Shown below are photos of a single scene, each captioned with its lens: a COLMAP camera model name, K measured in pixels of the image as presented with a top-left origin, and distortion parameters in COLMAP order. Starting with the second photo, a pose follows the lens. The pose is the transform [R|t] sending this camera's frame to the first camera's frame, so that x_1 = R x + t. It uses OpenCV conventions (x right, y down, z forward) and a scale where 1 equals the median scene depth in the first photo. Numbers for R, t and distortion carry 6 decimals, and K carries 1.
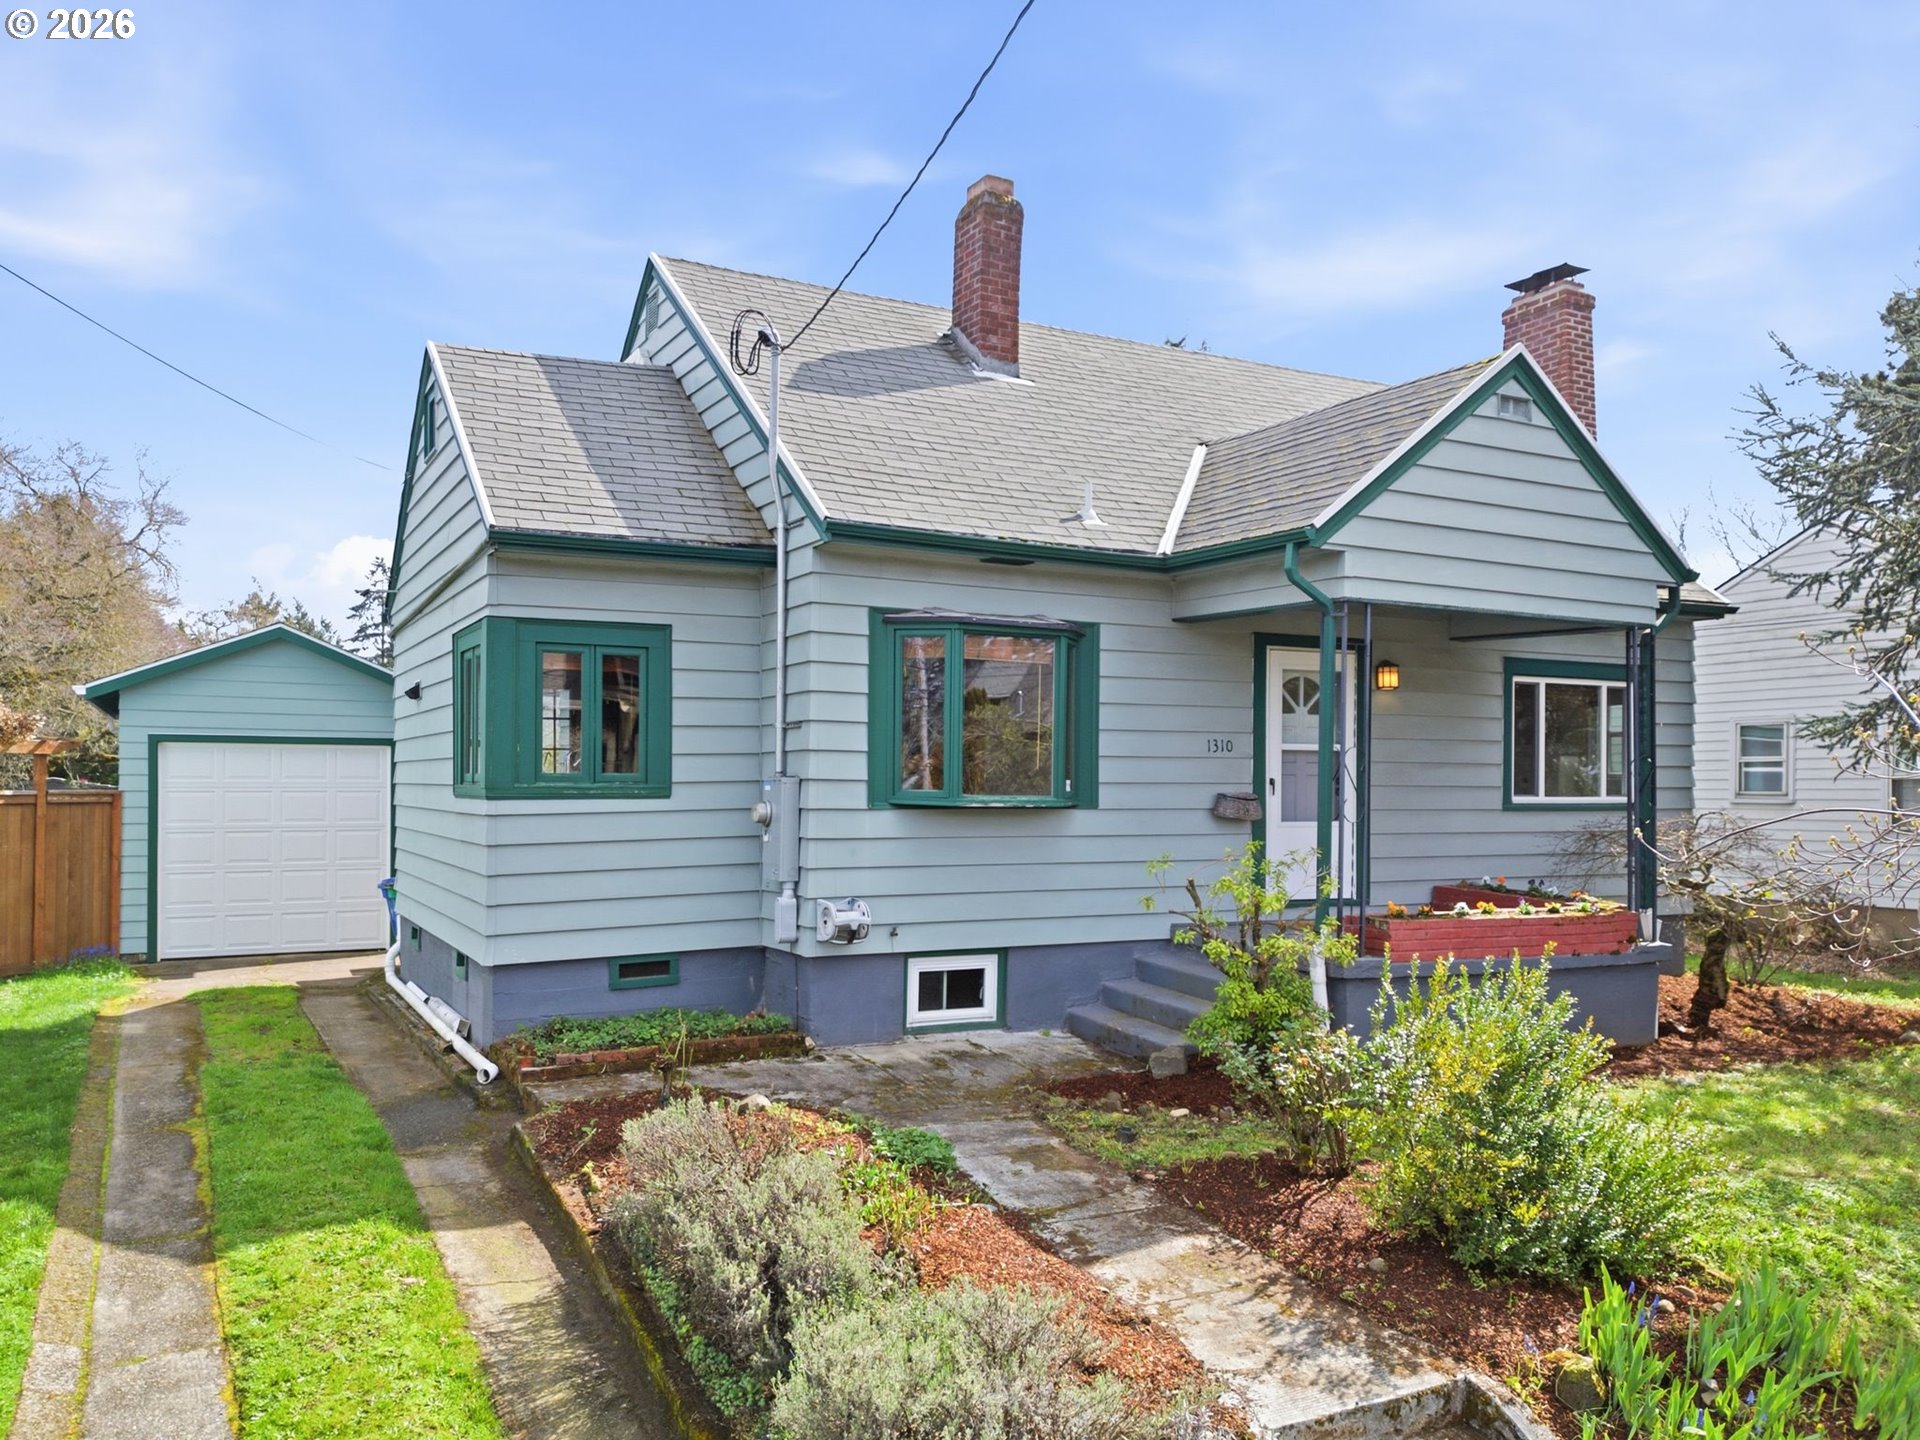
lens RADIAL K [[1550.2, 0, 960.0], [0, 1550.2, 720.0], [0, 0, 1]] dist [0.051736, 0.000338]
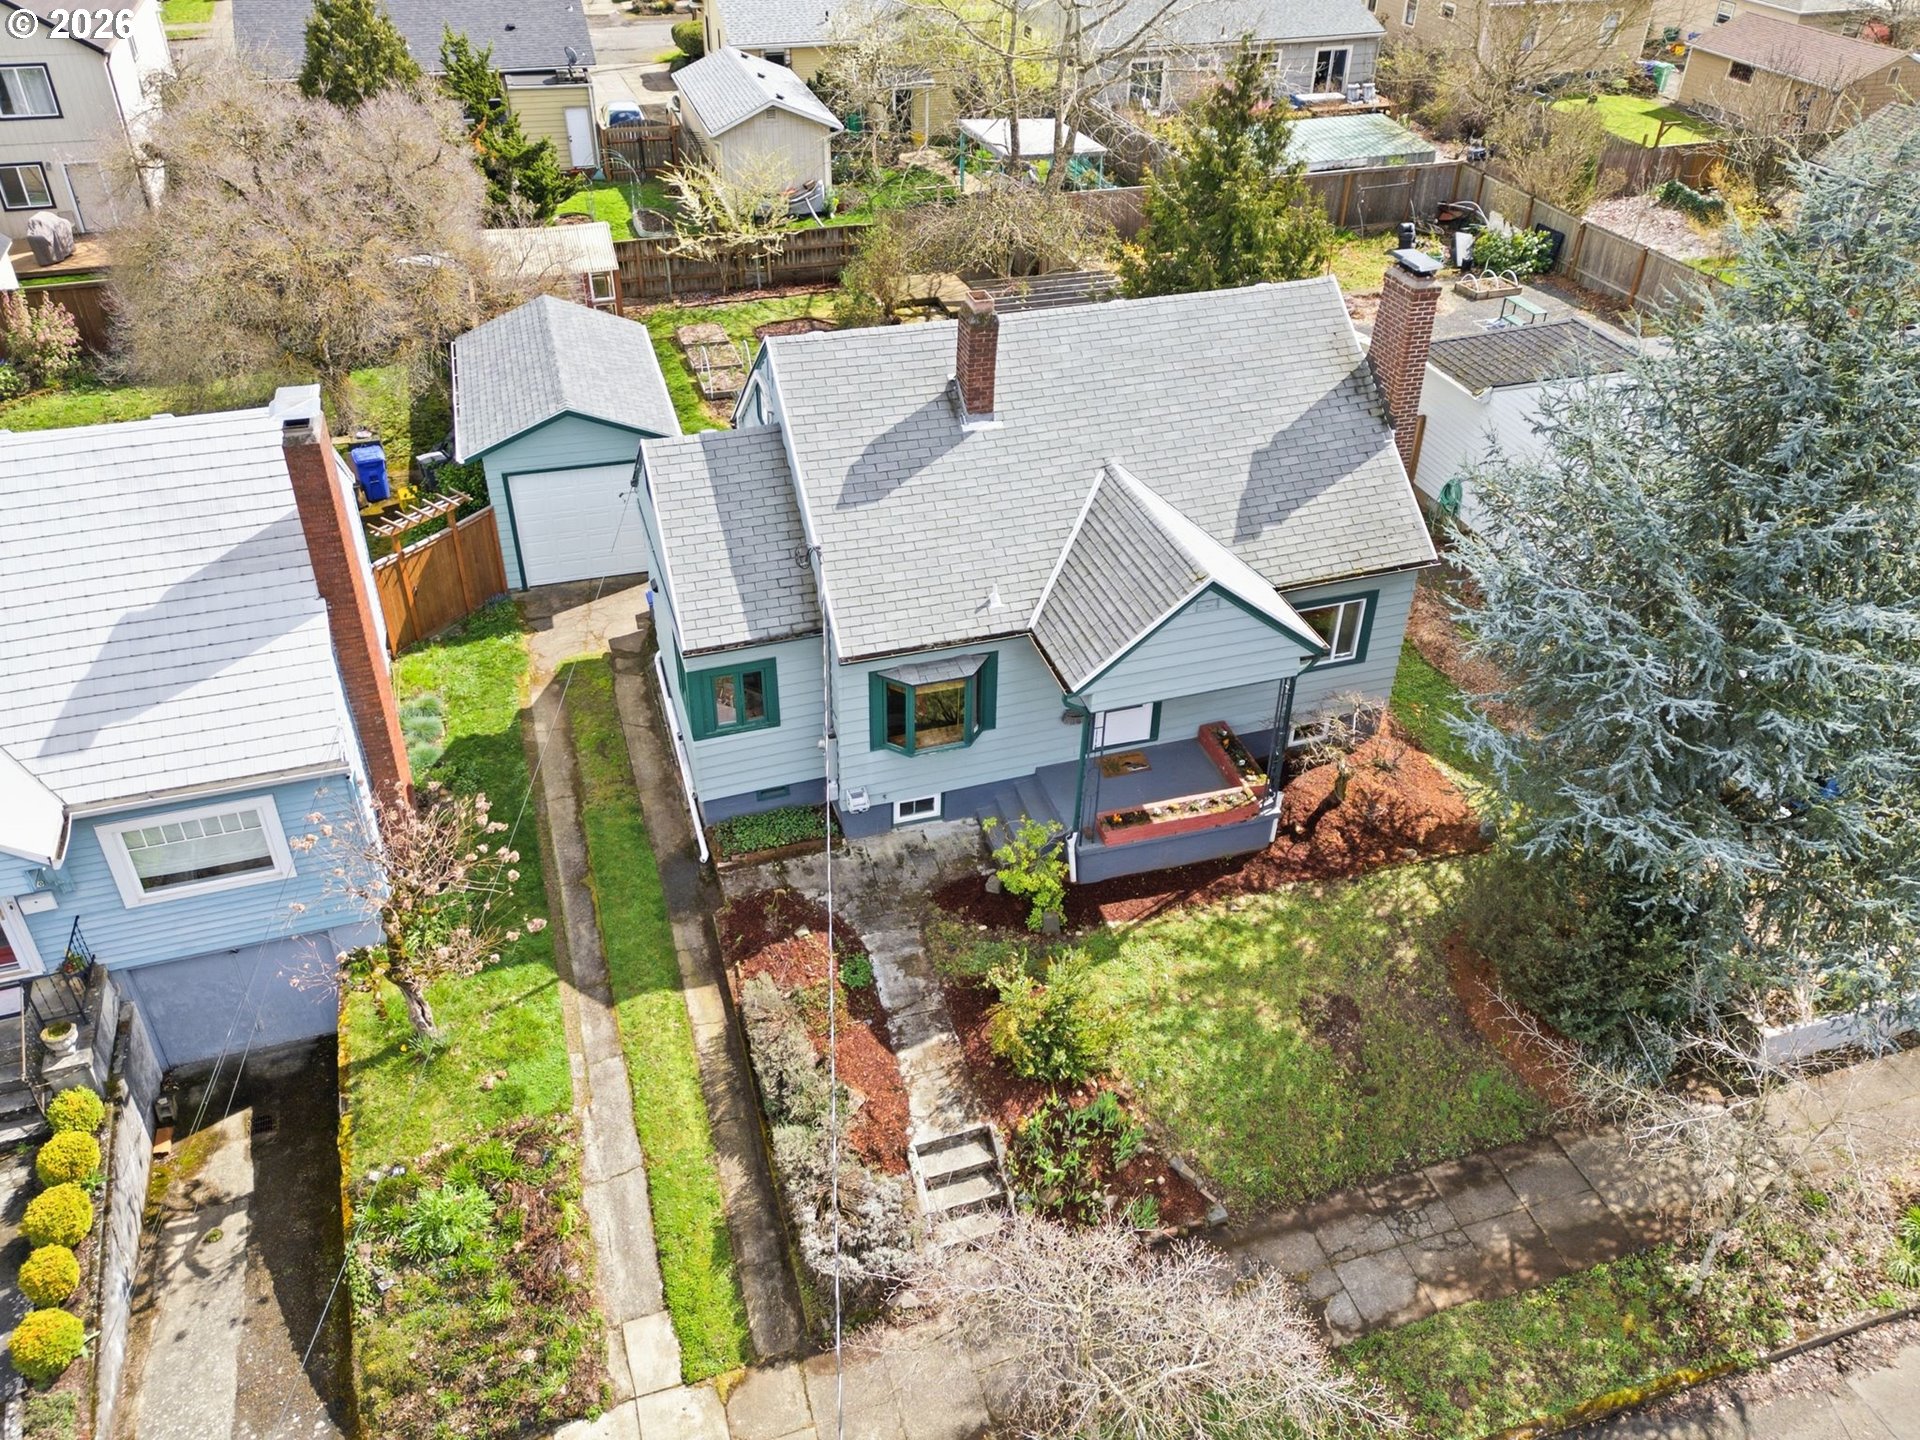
lens RADIAL K [[1536.8, 0, 968.6], [0, 1536.8, 720.9], [0, 0, 1]] dist [0.122806, -0.000010]
pose [[0.985890, 0.108852, -0.127169, 0.326185], [-0.015128, 0.814528, 0.579926, -1.166829], [0.166709, -0.569820, 0.804682, -0.613181]]
